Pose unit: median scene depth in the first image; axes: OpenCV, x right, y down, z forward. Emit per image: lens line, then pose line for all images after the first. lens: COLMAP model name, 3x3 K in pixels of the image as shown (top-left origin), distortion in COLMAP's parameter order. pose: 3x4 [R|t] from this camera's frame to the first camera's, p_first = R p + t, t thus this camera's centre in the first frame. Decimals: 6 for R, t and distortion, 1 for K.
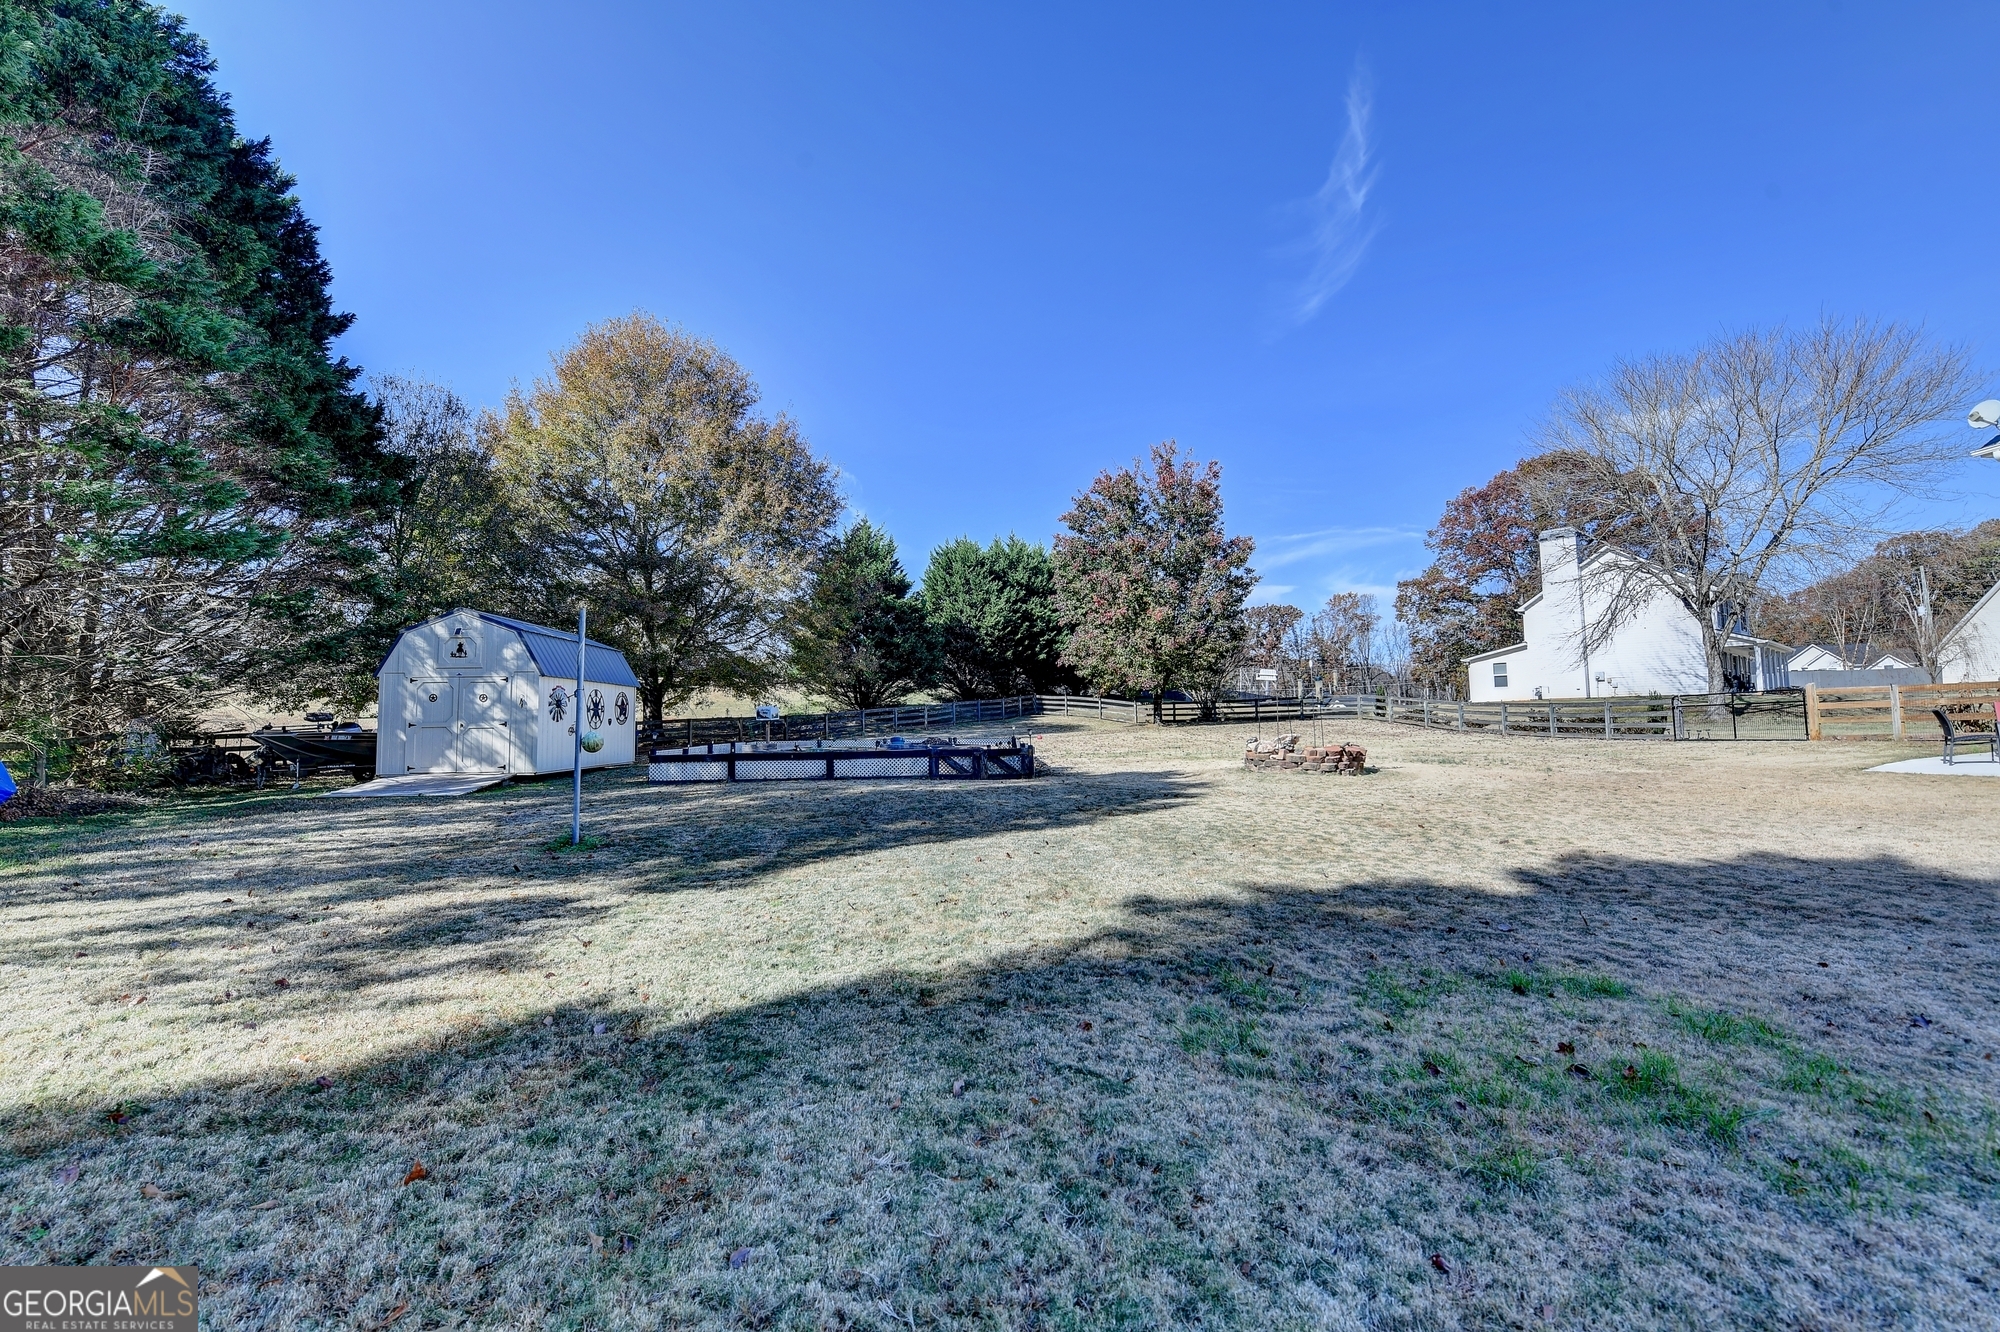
lens RADIAL K [[813.3, 0, 994.8], [0, 813.3, 668.4], [0, 0, 1]] dist [-0.011876, -0.002302]
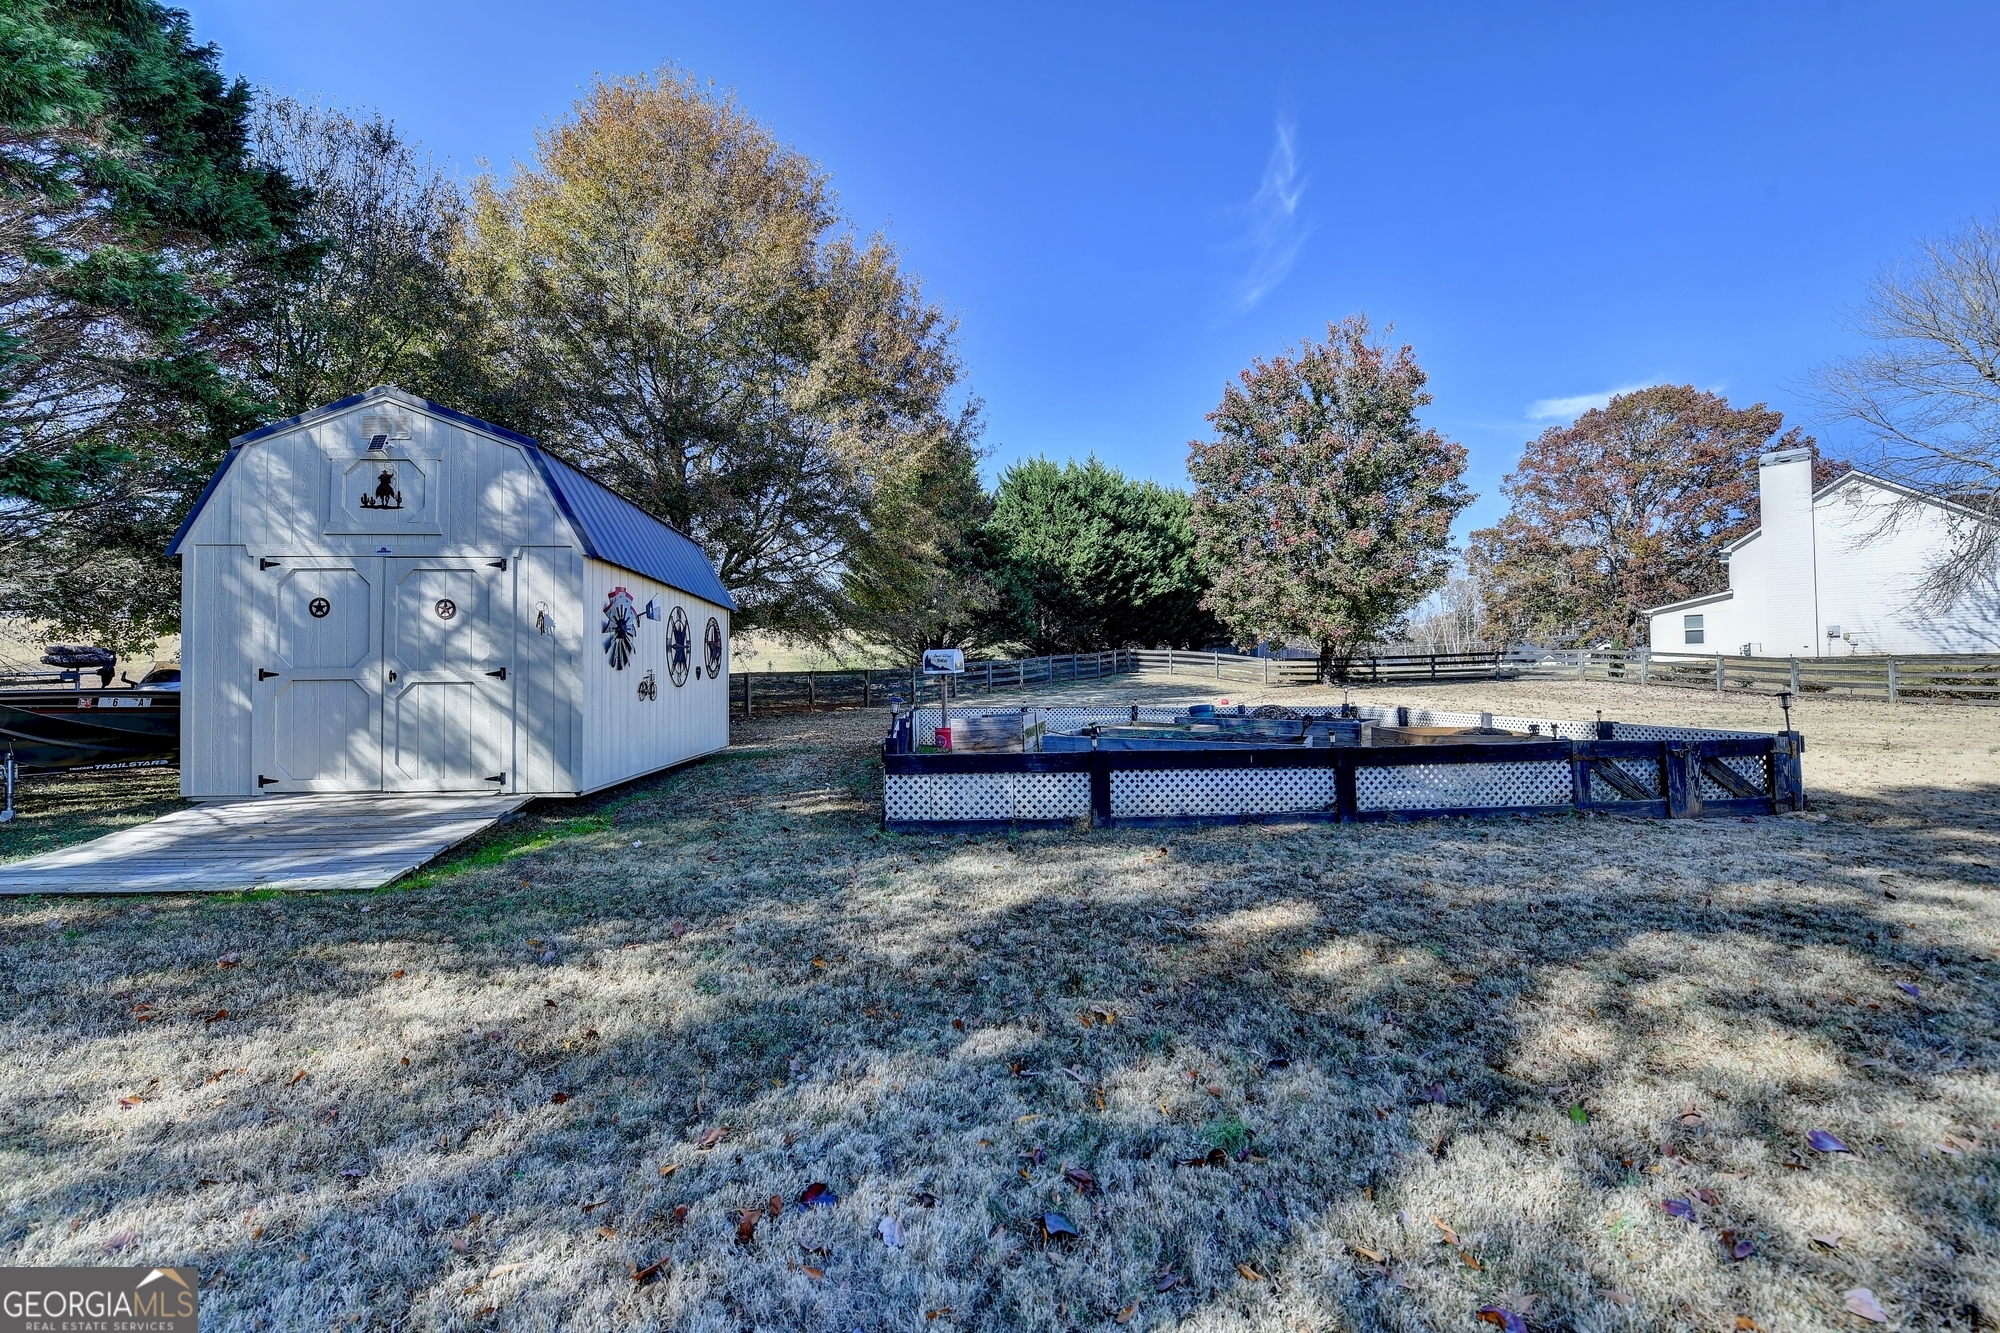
lens RADIAL K [[813.3, 0, 997.8], [0, 813.3, 668.5], [0, 0, 1]] dist [-0.011876, -0.002302]
pose [[0.999392, 0.007708, 0.034002, -0.148129], [-0.009377, 0.998745, 0.049199, 0.017834], [-0.033580, -0.049488, 0.998210, 0.236273]]
